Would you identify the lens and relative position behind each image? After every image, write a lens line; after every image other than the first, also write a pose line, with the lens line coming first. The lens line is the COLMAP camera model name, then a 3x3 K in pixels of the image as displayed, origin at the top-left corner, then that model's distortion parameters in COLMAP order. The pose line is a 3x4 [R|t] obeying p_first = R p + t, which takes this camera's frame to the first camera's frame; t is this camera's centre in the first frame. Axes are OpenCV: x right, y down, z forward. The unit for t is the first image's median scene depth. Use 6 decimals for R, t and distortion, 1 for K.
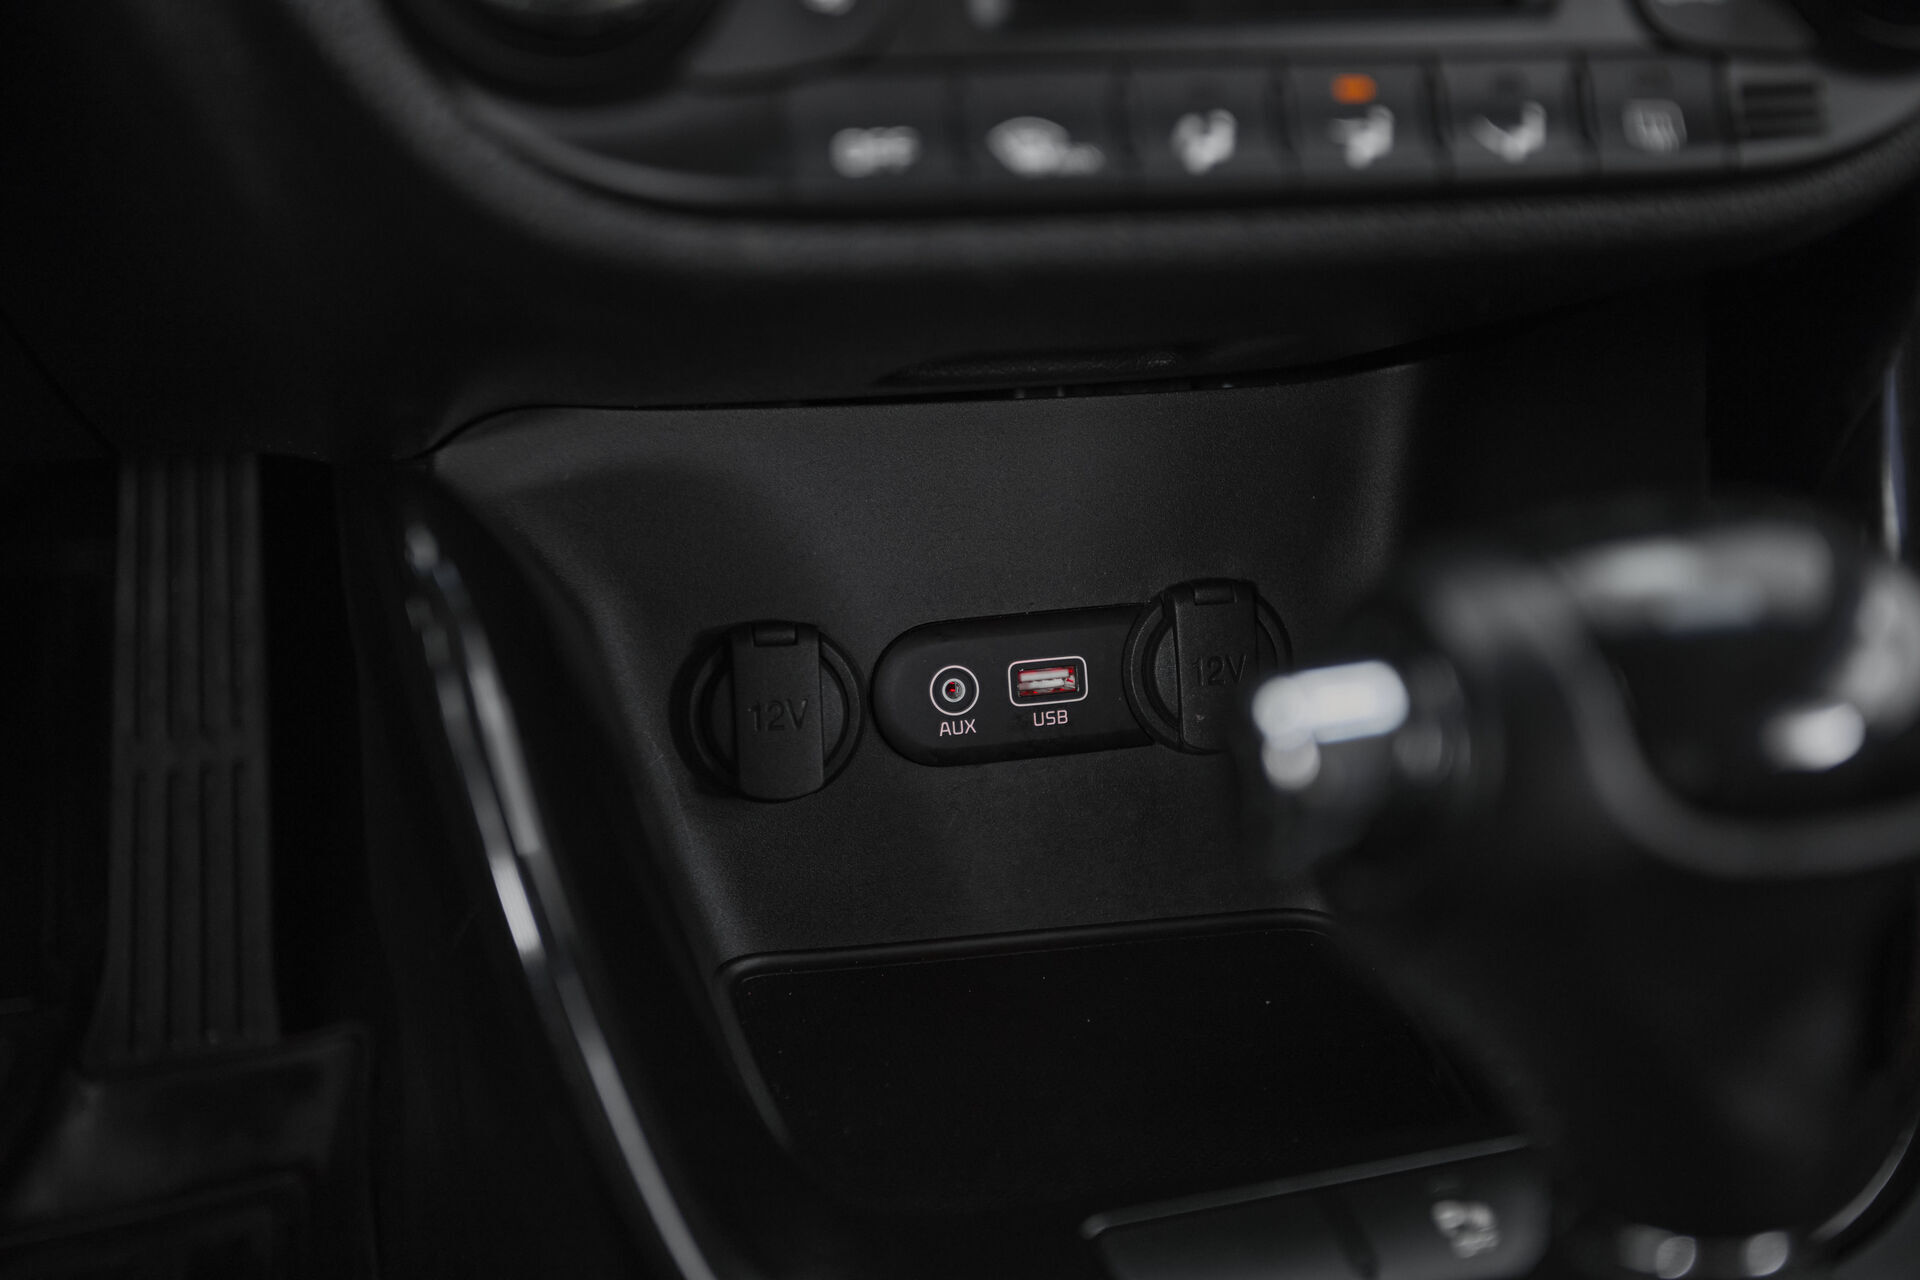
lens RADIAL K [[2035.8, 0, 956.5], [0, 2035.8, 637.2], [0, 0, 1]] dist [0.025314, 0.000000]
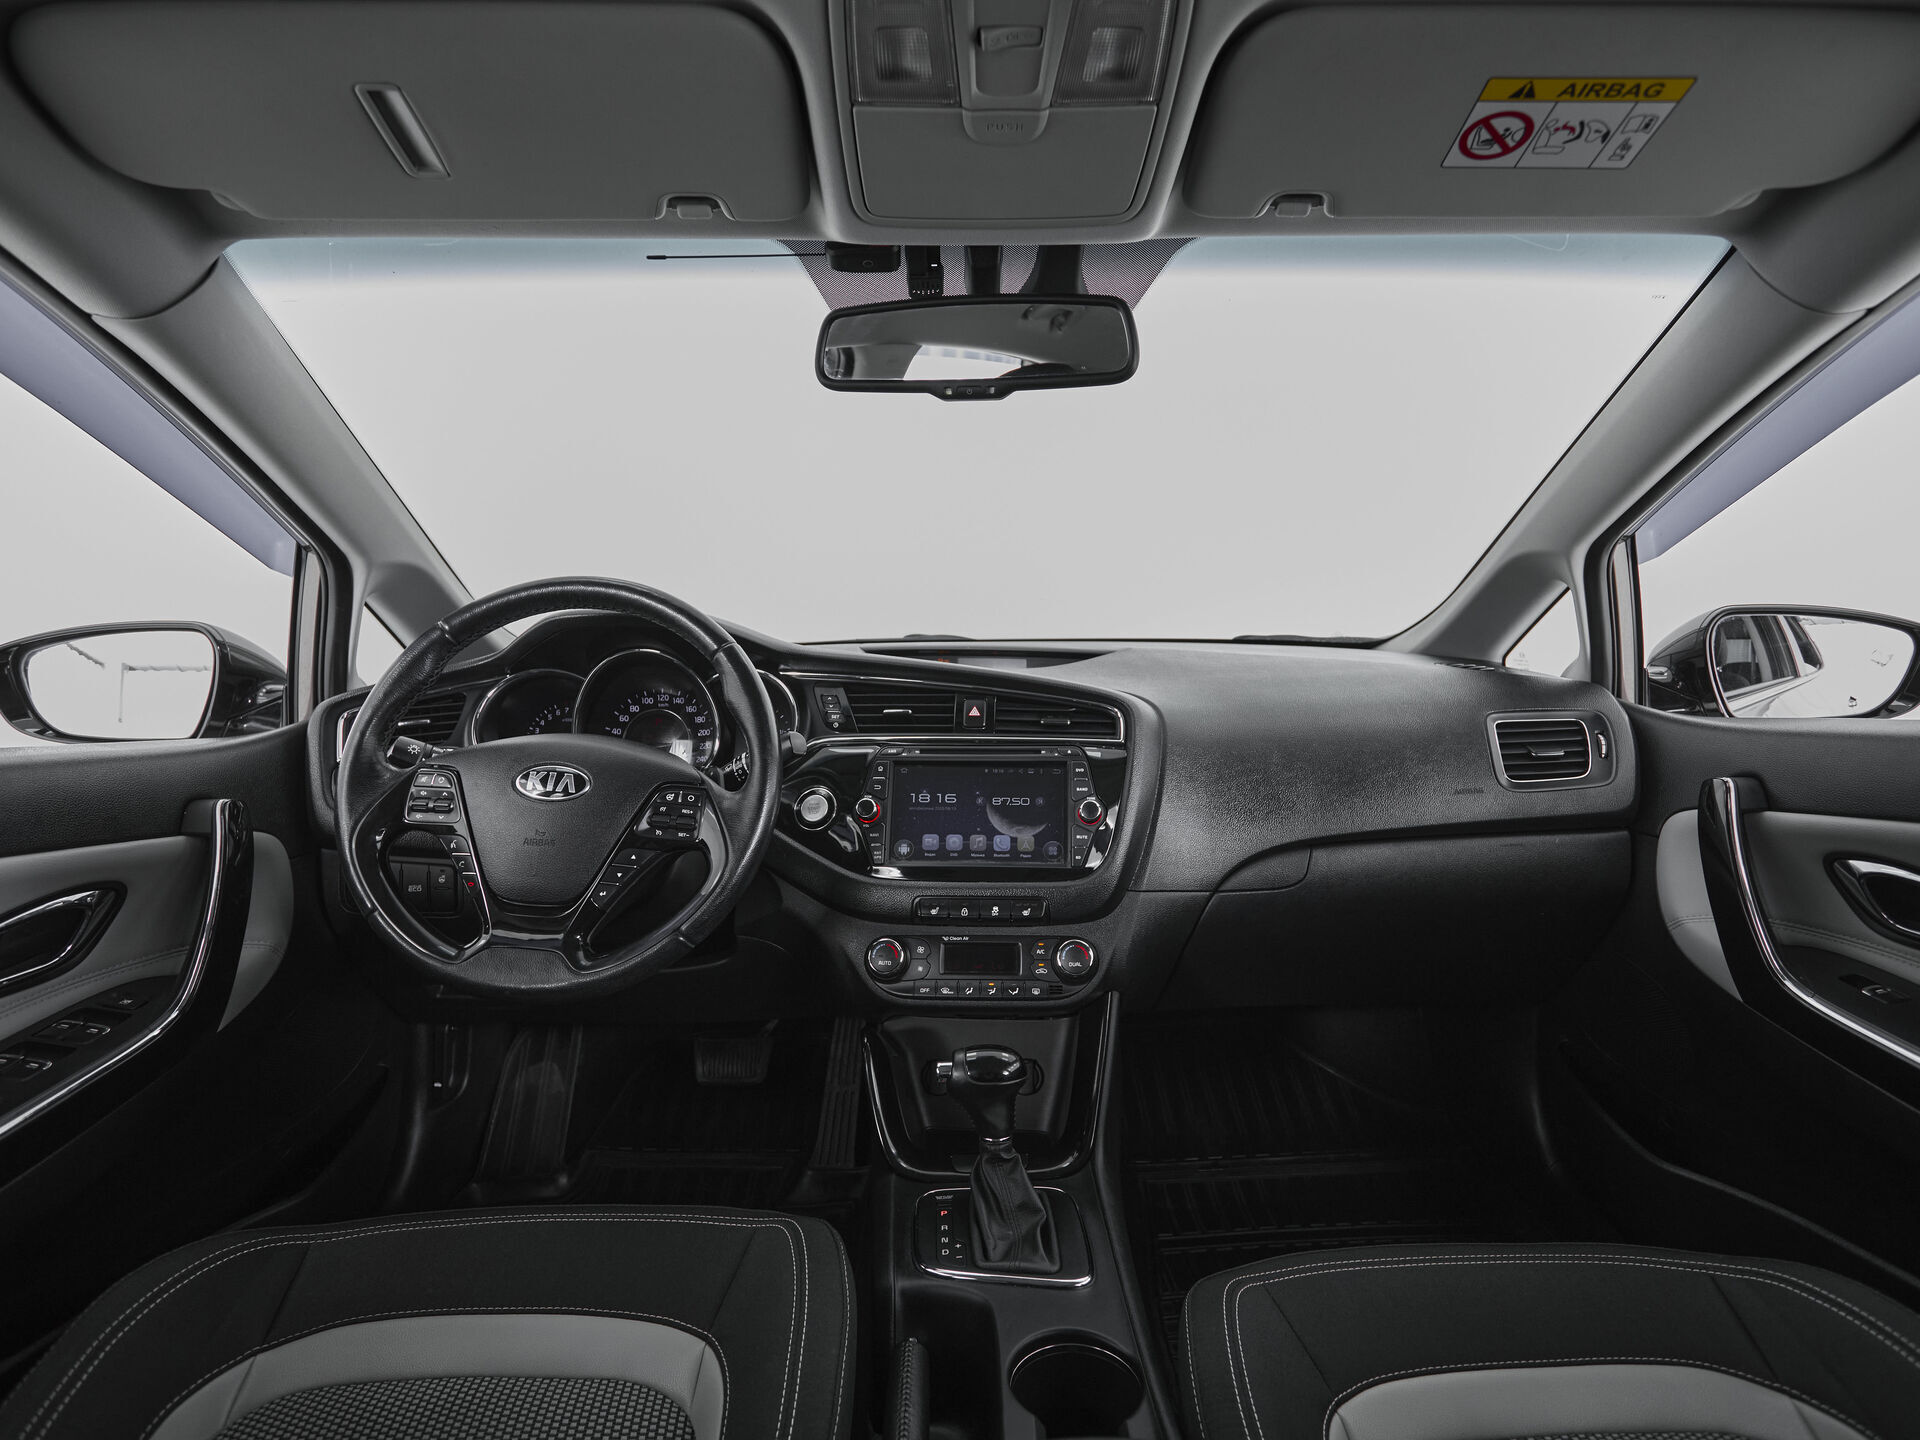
lens RADIAL K [[1004.0, 0, 961.1], [0, 1004.0, 723.2], [0, 0, 1]] dist [-0.003709, 0.000948]
pose [[0.958617, -0.010504, -0.284504, 0.704639], [-0.090884, 0.935741, -0.340777, 0.058223], [0.269802, 0.352532, 0.896063, -1.623187]]
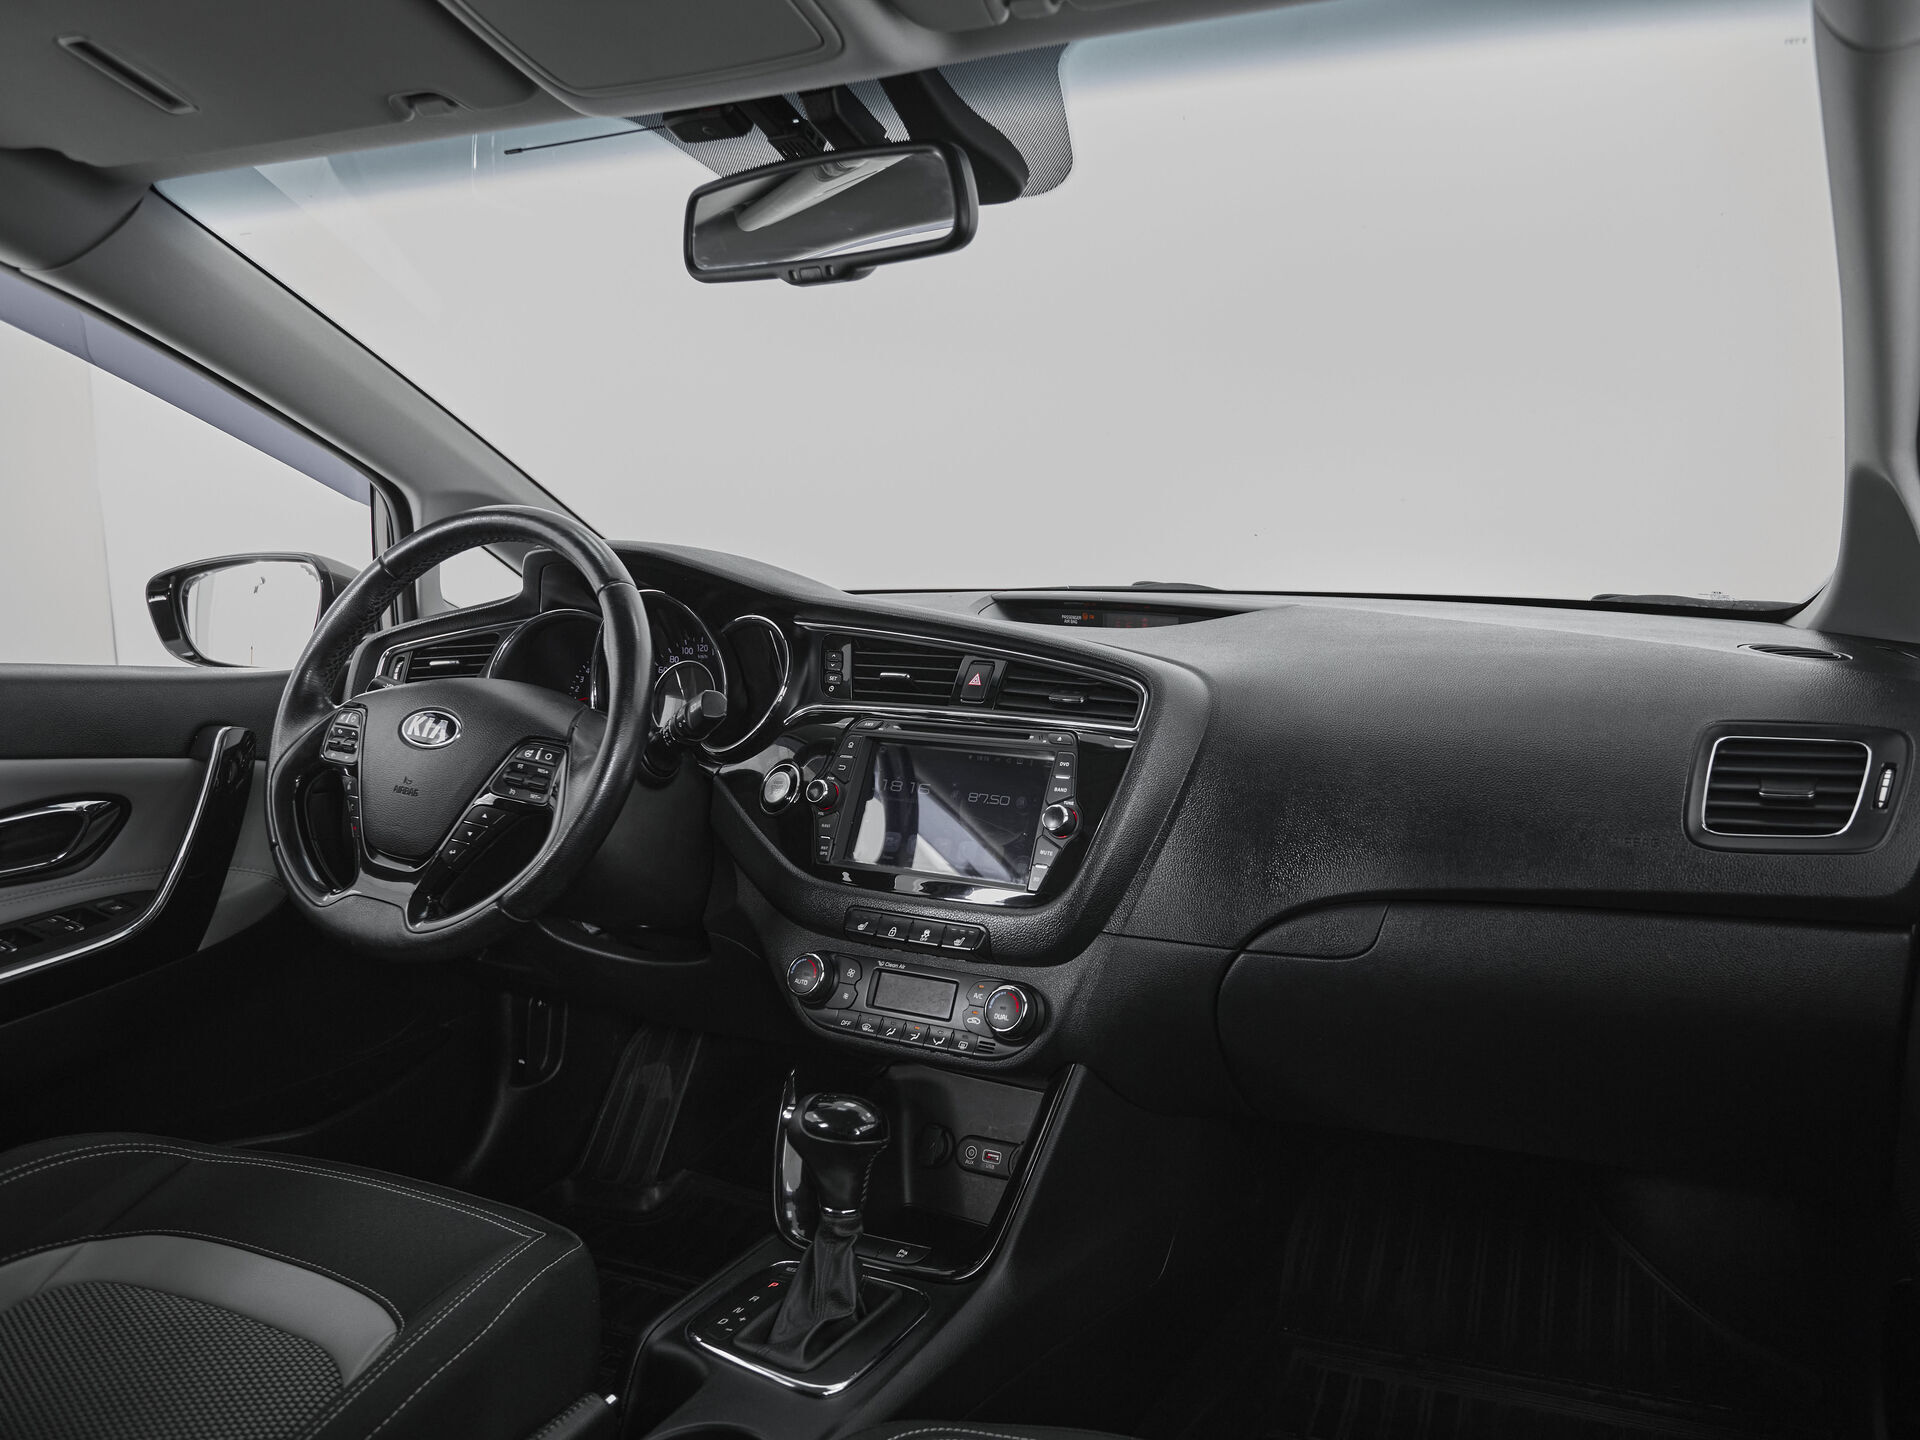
lens RADIAL K [[1399.4, 0, 1072.3], [0, 1399.4, 725.7], [0, 0, 1]] dist [-0.043649, 0.029243]
pose [[0.764082, 0.050126, -0.643169, 1.879972], [-0.273047, 0.928402, -0.252022, -0.116524], [0.584486, 0.368181, 0.723062, -1.184952]]
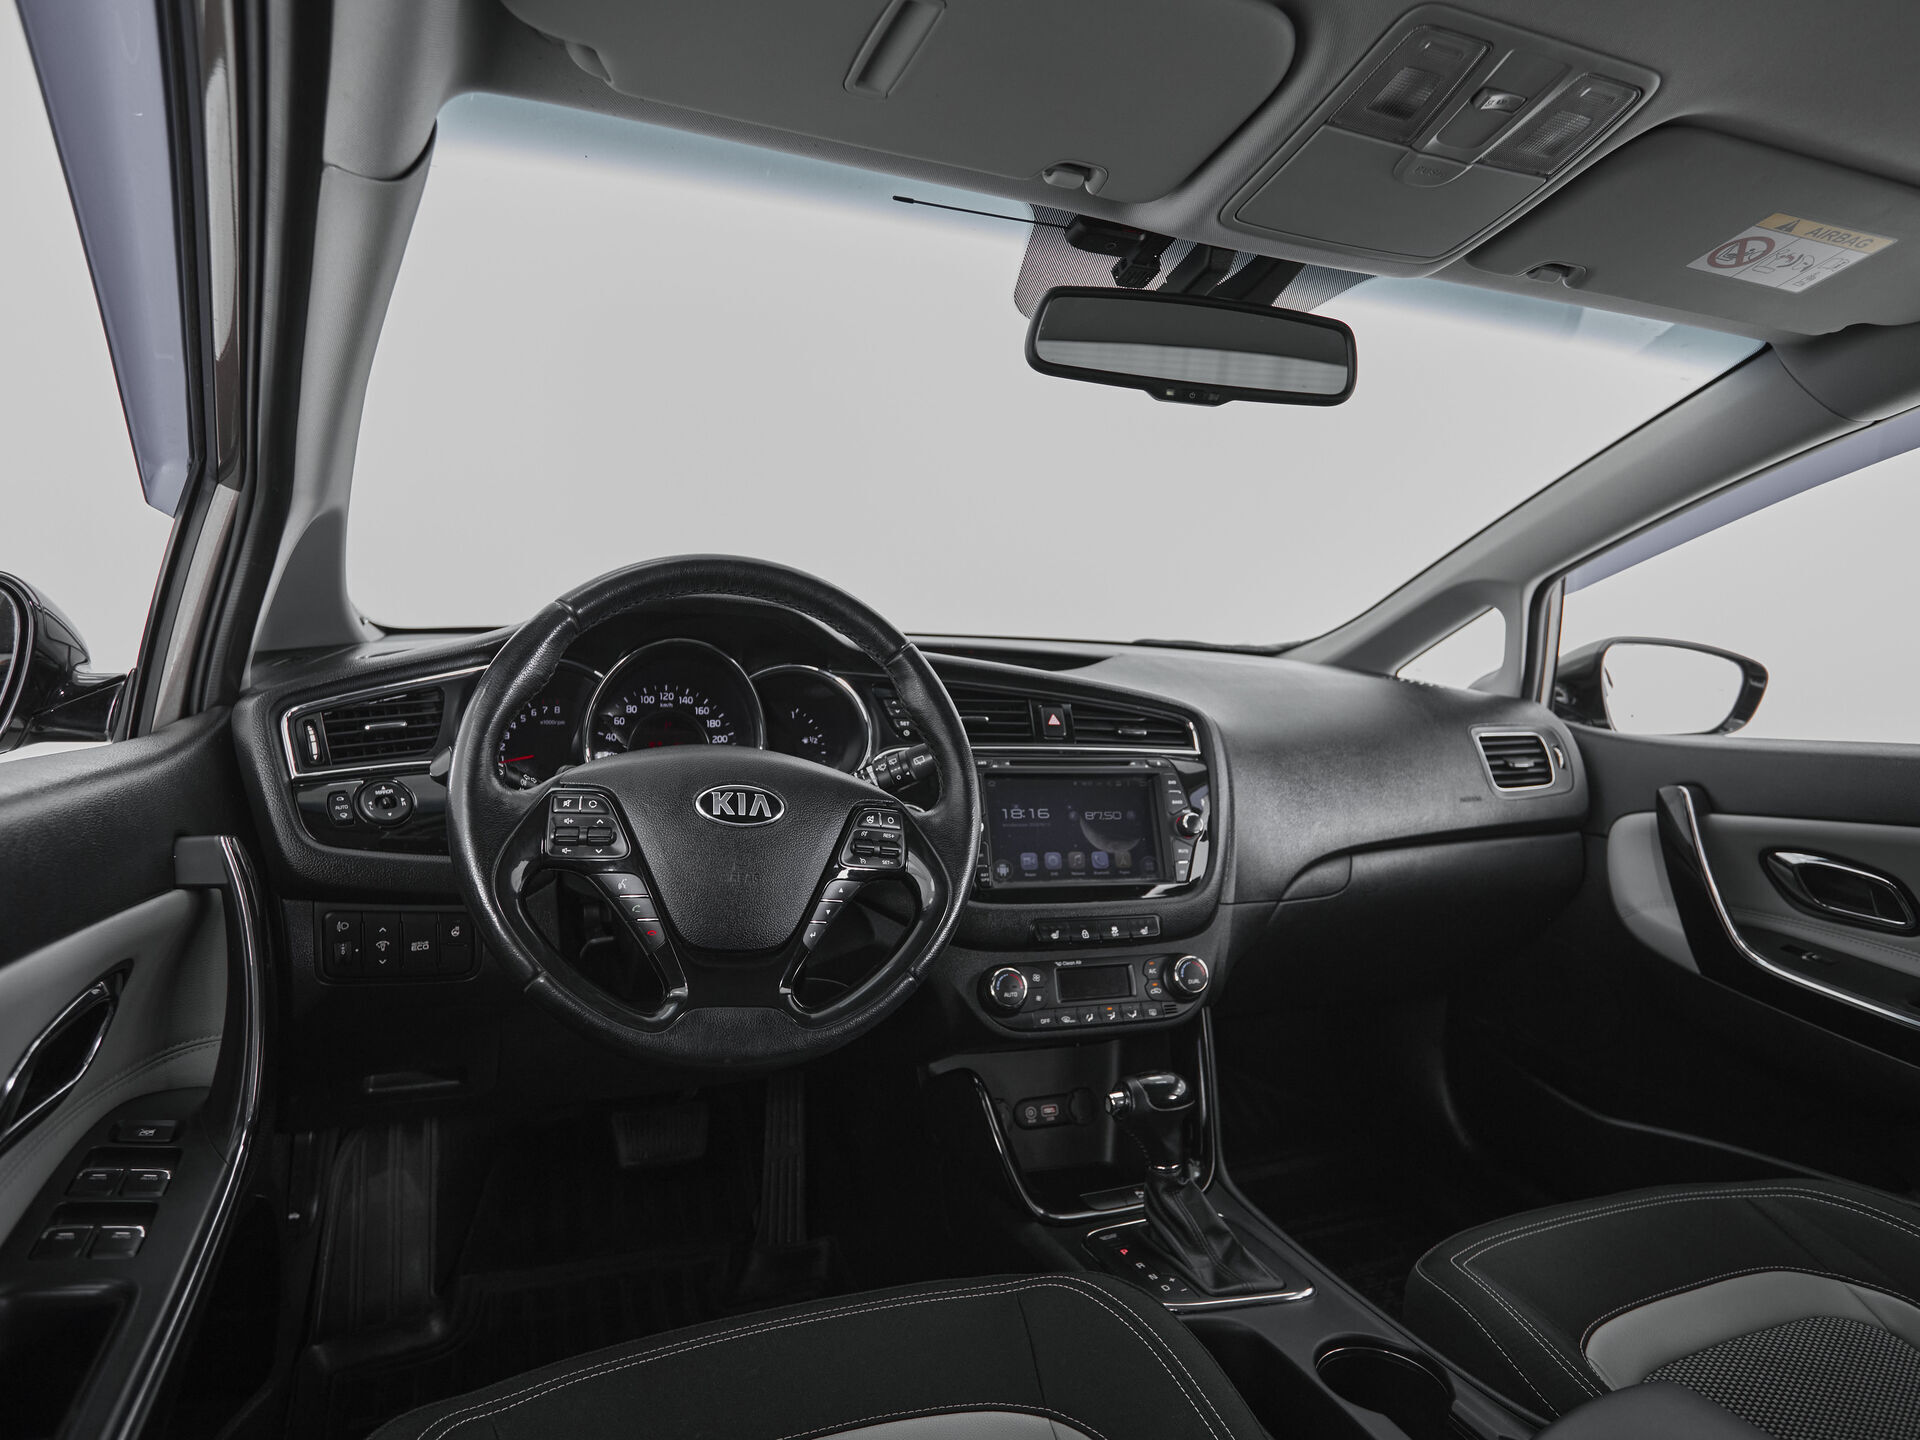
lens RADIAL K [[1166.9, 0, 959.7], [0, 1166.9, 721.3], [0, 0, 1]] dist [0.027230, -0.006546]
pose [[0.995068, 0.003552, 0.099128, -0.447274], [0.031233, 0.937301, -0.347118, 0.114386], [-0.094146, 0.348502, 0.932568, -1.892543]]
